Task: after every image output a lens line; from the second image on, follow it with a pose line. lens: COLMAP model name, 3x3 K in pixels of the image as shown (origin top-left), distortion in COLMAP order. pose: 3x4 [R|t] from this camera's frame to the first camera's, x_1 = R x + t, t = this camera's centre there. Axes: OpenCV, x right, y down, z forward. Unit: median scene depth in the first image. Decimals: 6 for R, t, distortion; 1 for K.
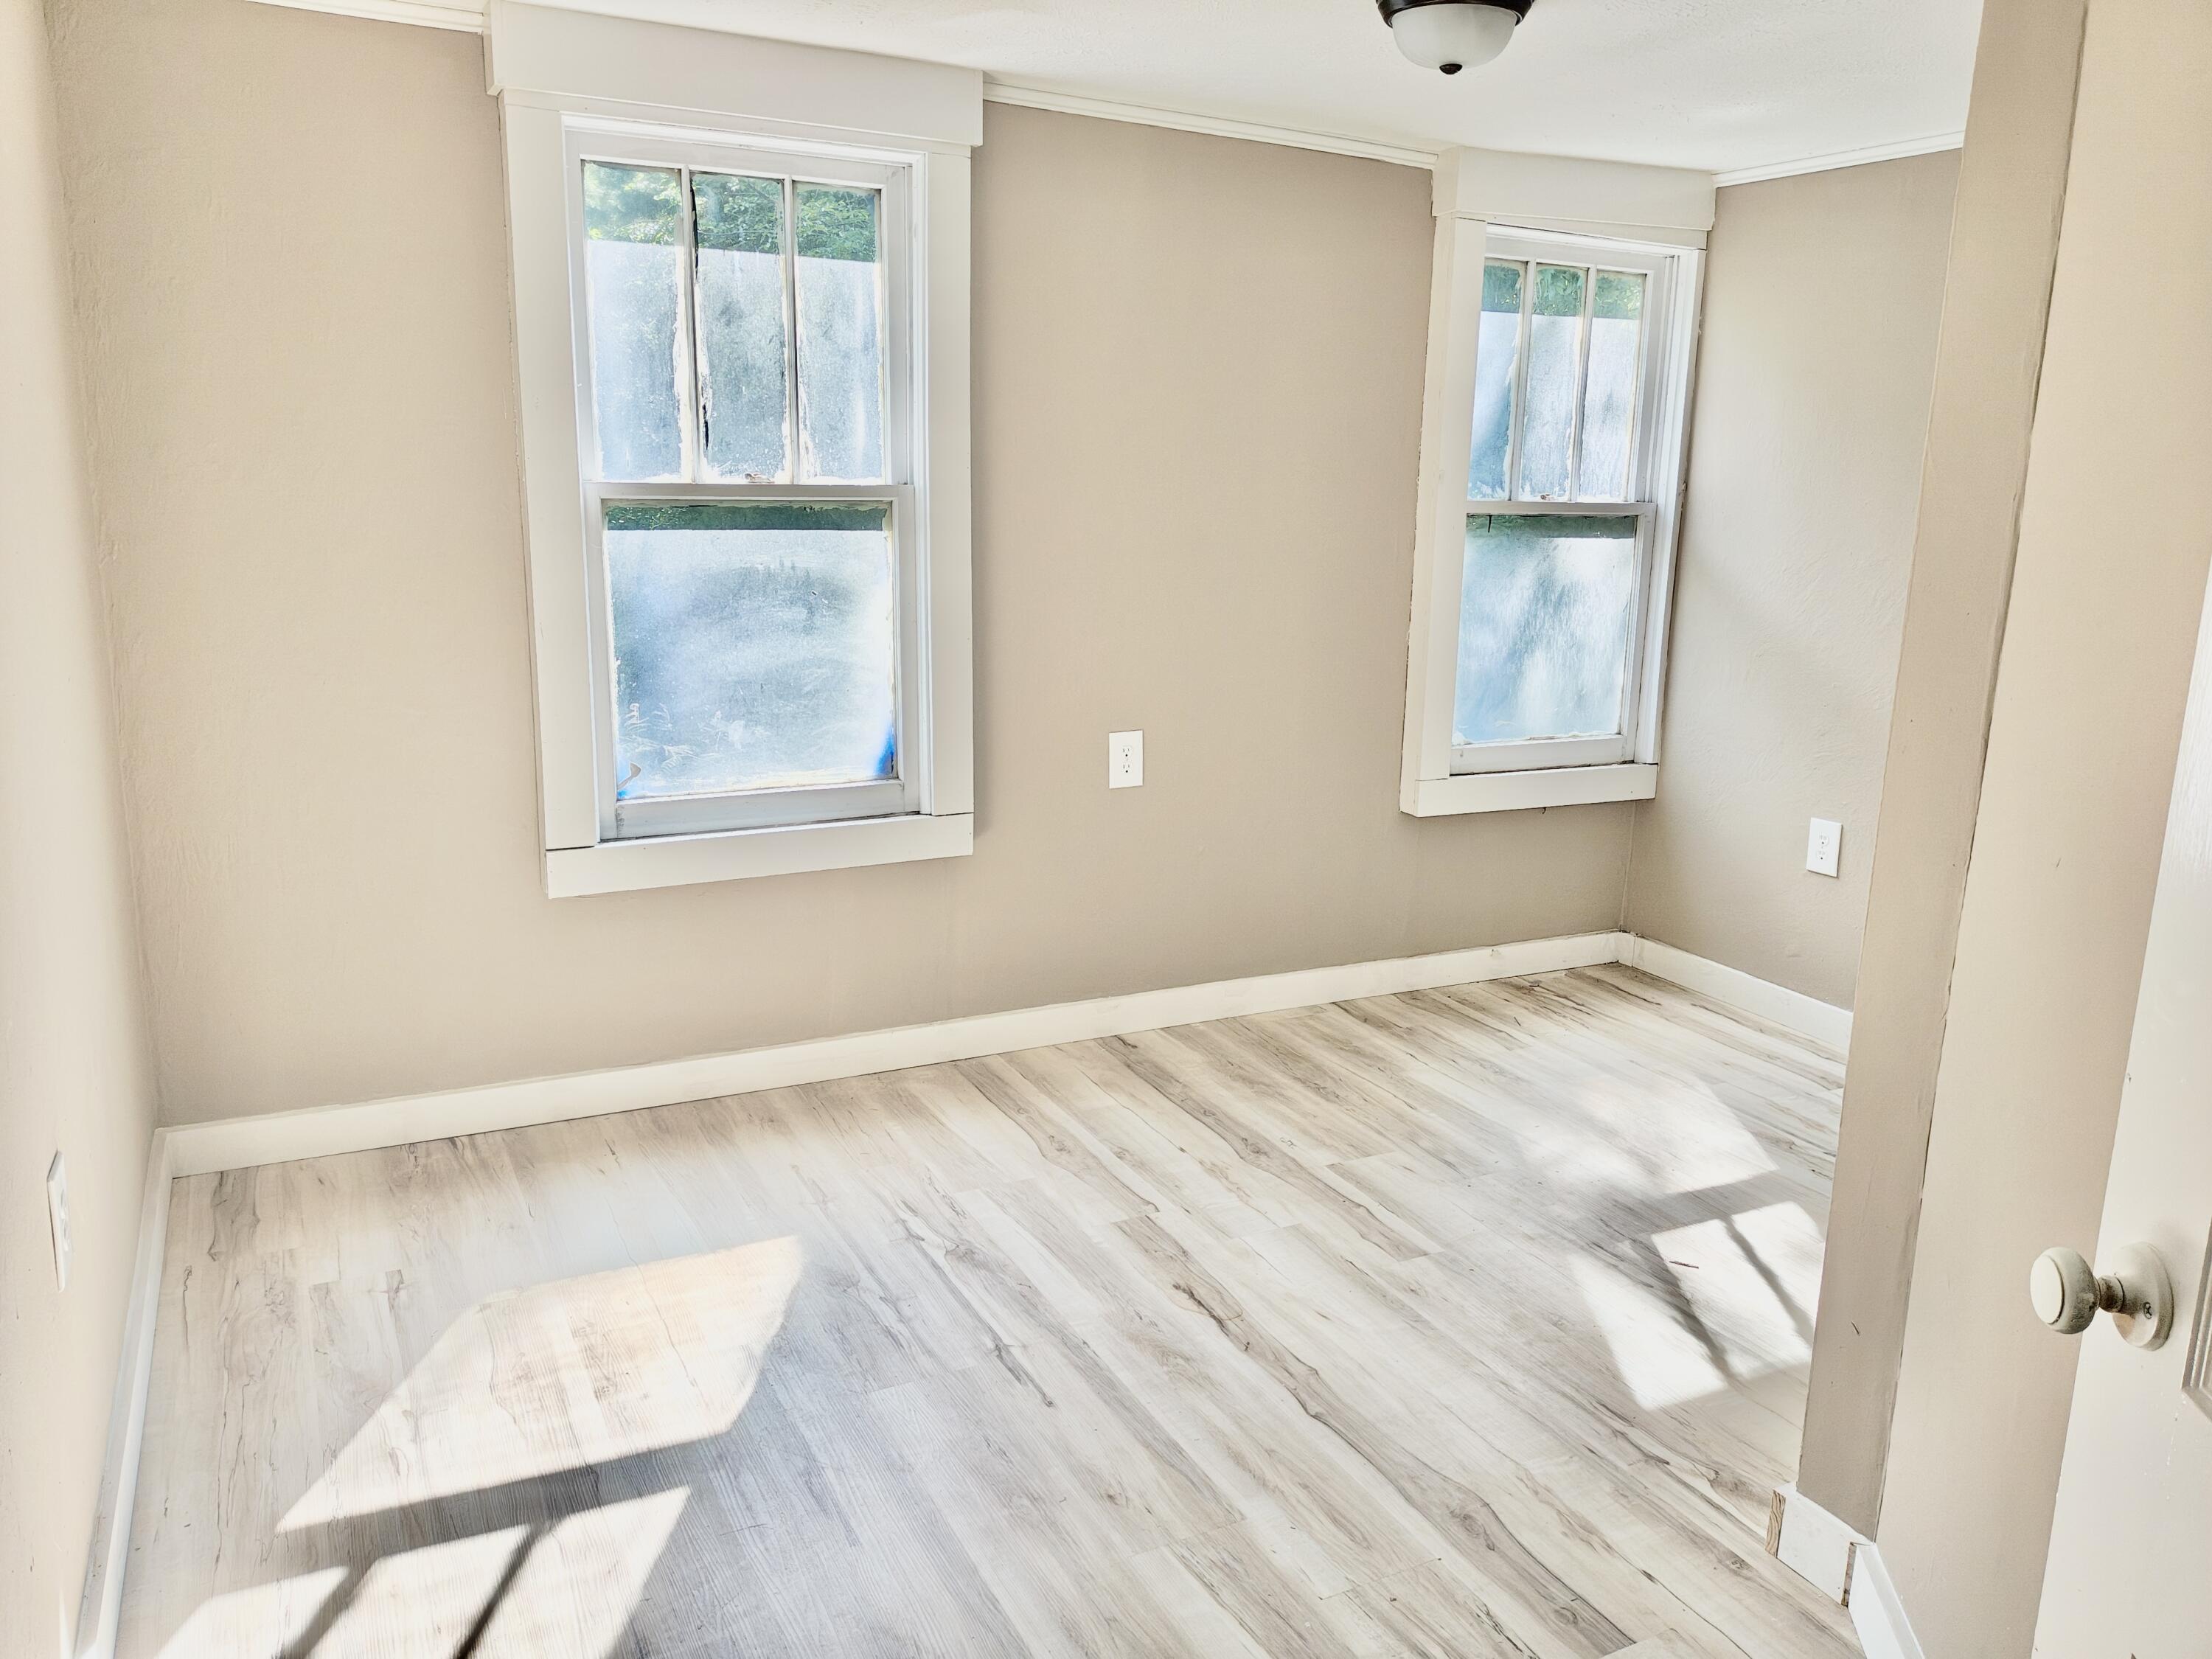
lens RADIAL K [[1614.6, 0, 1123.6], [0, 1614.6, 817.2], [0, 0, 1]] dist [0.048525, -0.058982]
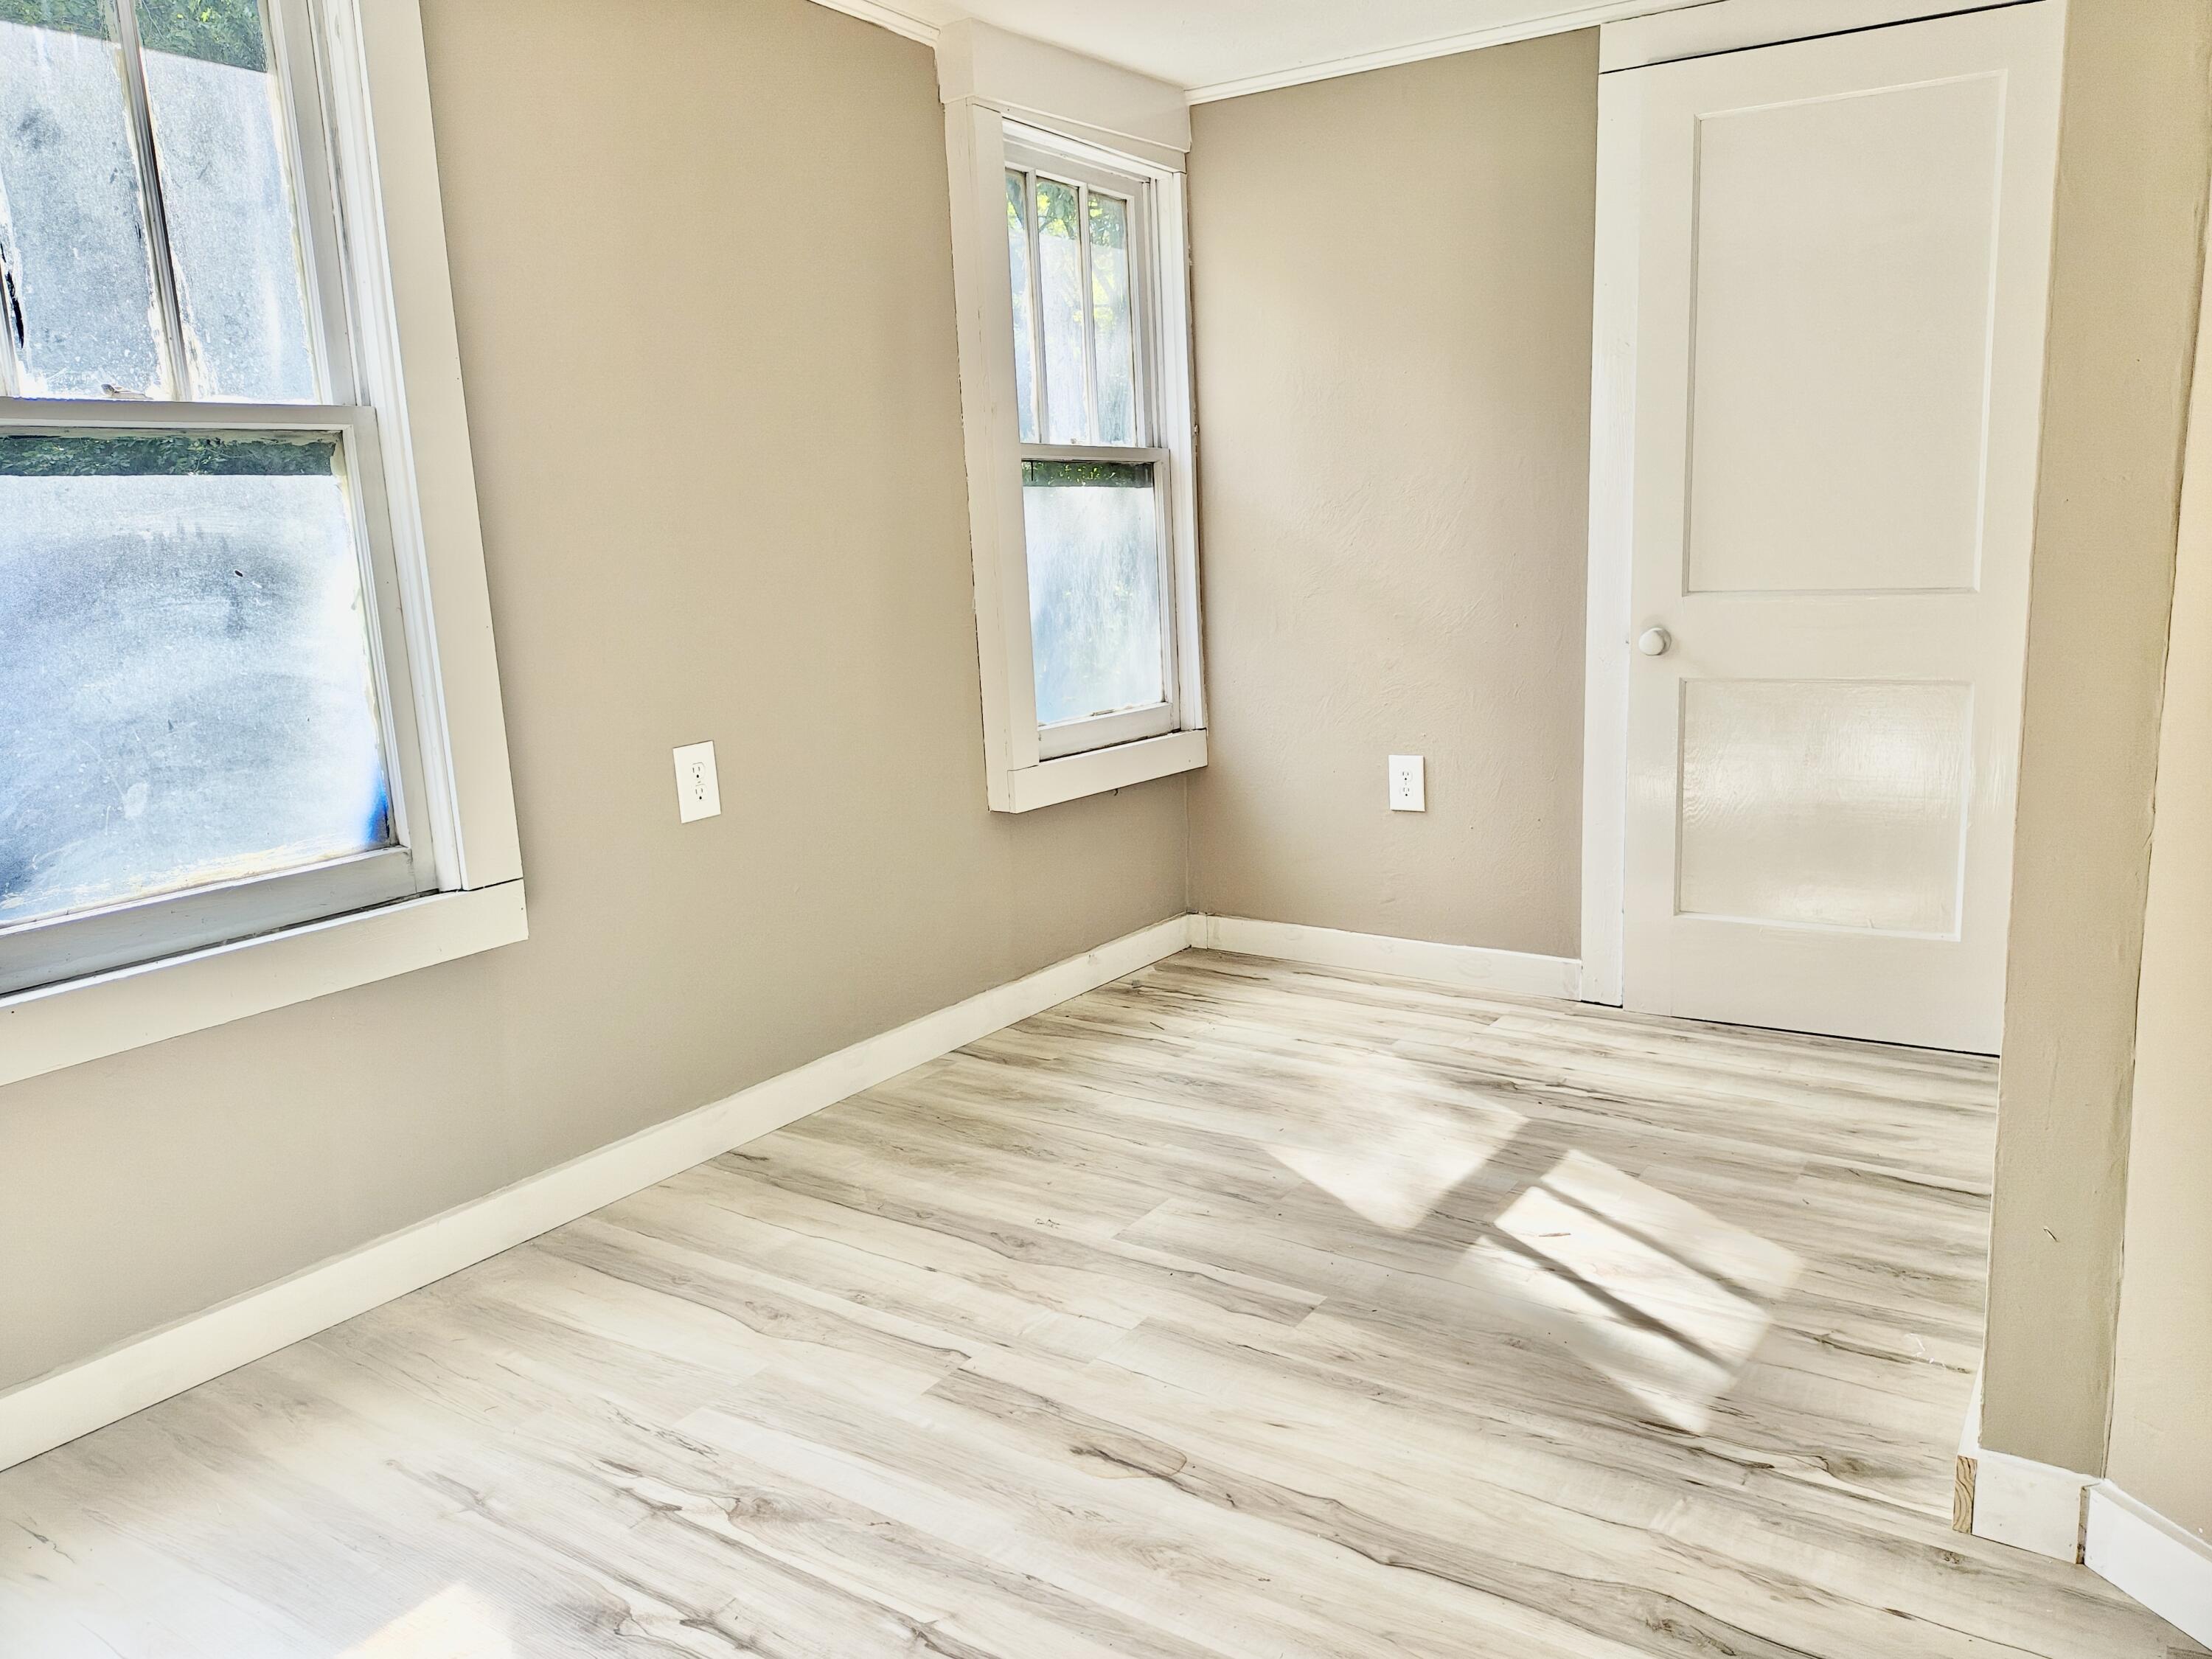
lens RADIAL K [[1614.6, 0, 1126.4], [0, 1614.6, 814.1], [0, 0, 1]] dist [0.048525, -0.058982]
pose [[0.873731, -0.141416, 0.465398, -0.195030], [0.160676, 0.987006, -0.001739, 0.013514], [-0.459104, 0.076298, 0.885100, 0.268413]]
